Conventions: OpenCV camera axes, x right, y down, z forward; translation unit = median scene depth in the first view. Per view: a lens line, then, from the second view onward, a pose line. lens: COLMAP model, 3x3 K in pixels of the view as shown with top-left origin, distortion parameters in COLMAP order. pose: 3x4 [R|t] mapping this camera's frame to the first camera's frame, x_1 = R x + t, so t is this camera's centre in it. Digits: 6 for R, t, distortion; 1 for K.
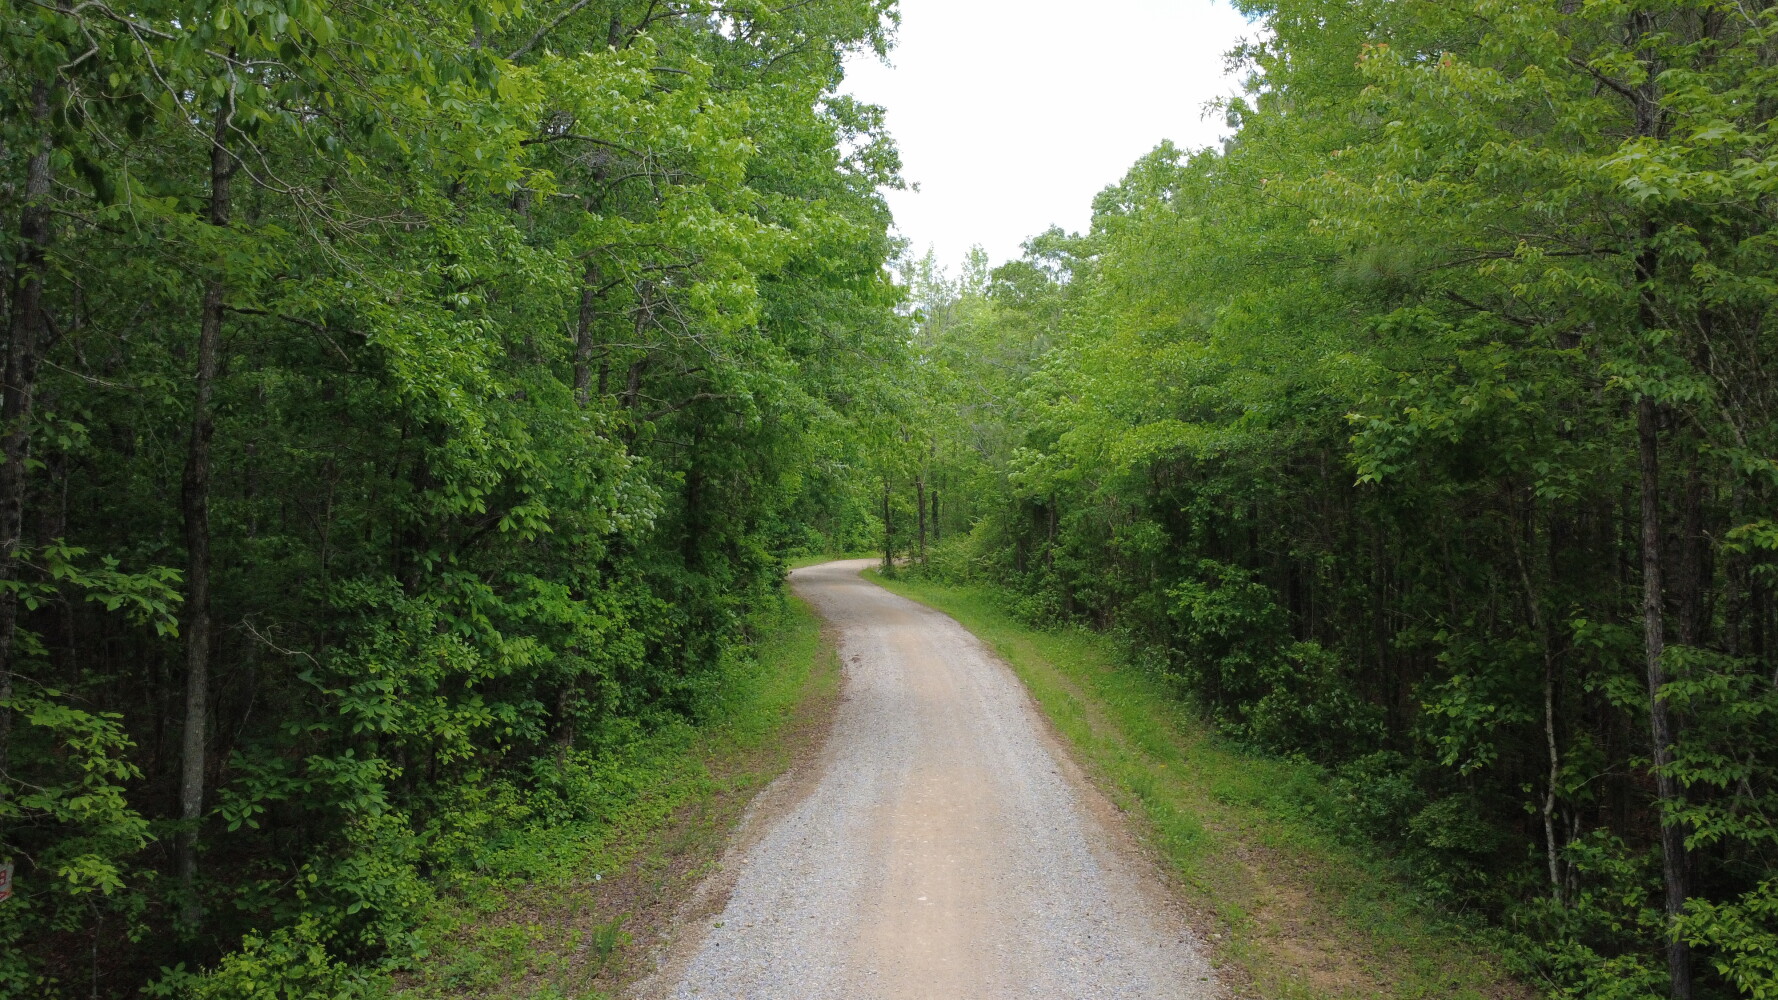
lens RADIAL K [[1353.2, 0, 889.0], [0, 1353.2, 500.0], [0, 0, 1]] dist [0.036976, 0.003944]
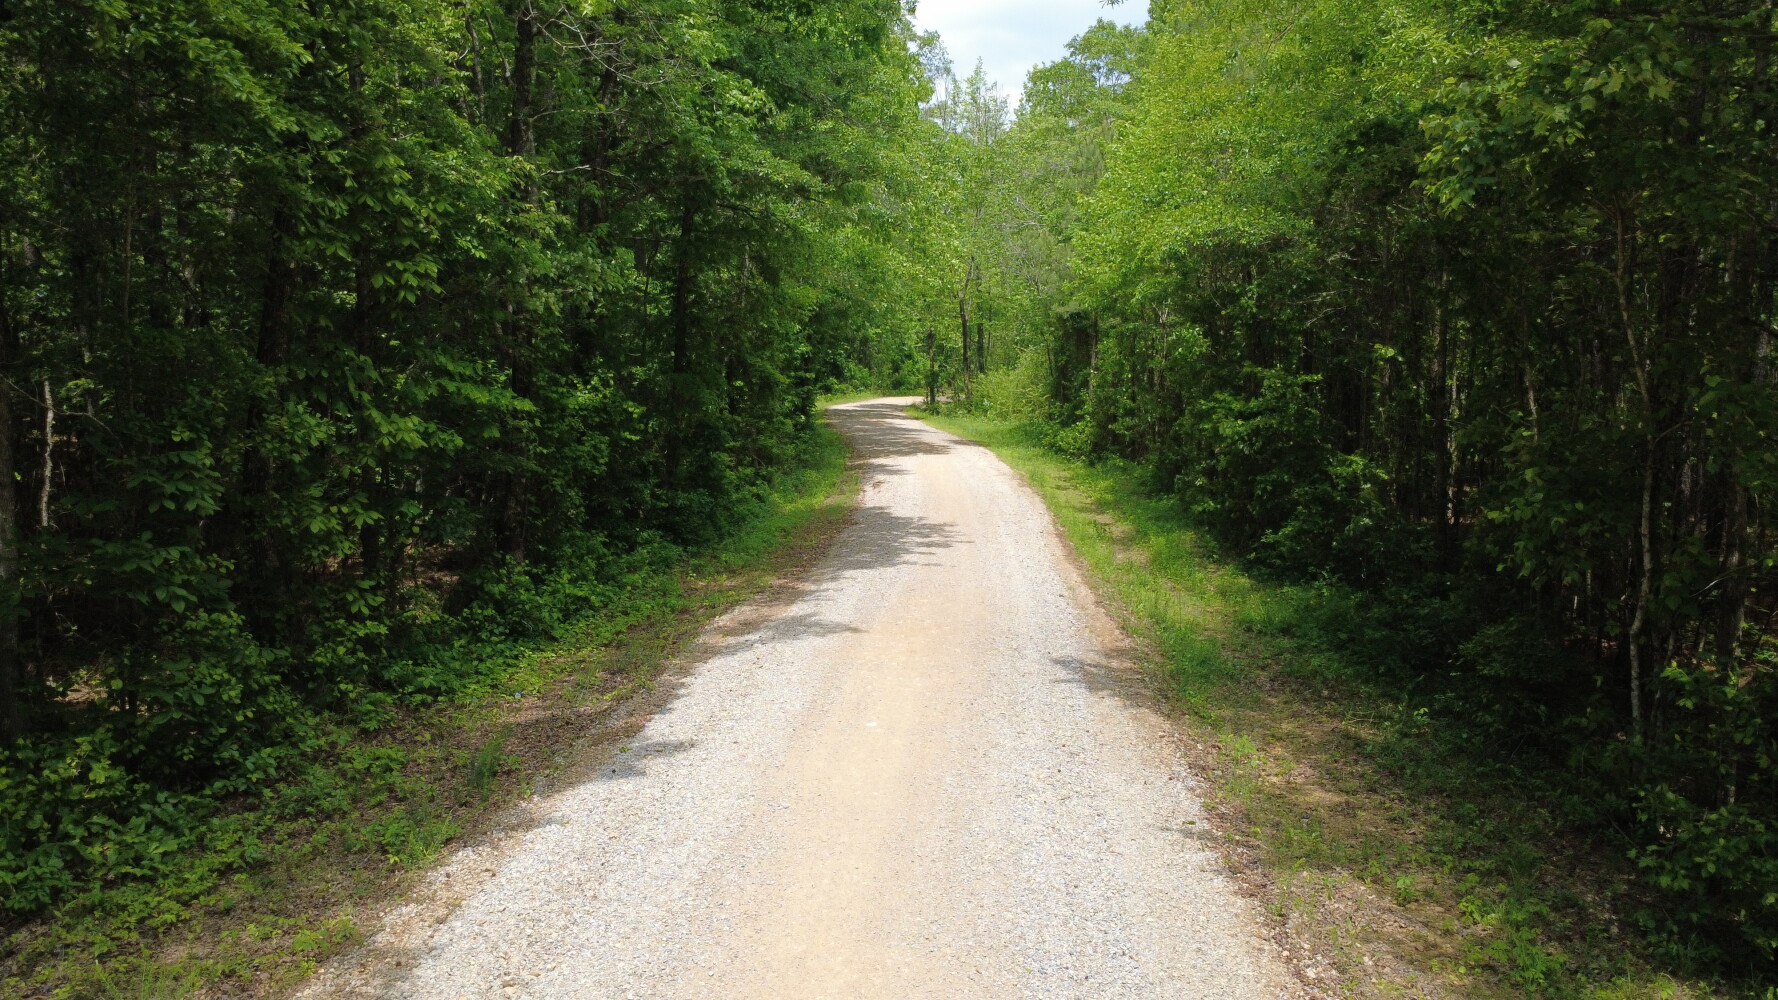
lens RADIAL K [[1334.0, 0, 889.0], [0, 1334.0, 500.0], [0, 0, 1]] dist [0.045625, -0.001553]
pose [[0.998740, 0.010317, -0.049105, 0.062834], [-0.004805, 0.993802, 0.111062, 0.049701], [0.049946, -0.110687, 0.992600, 0.150509]]
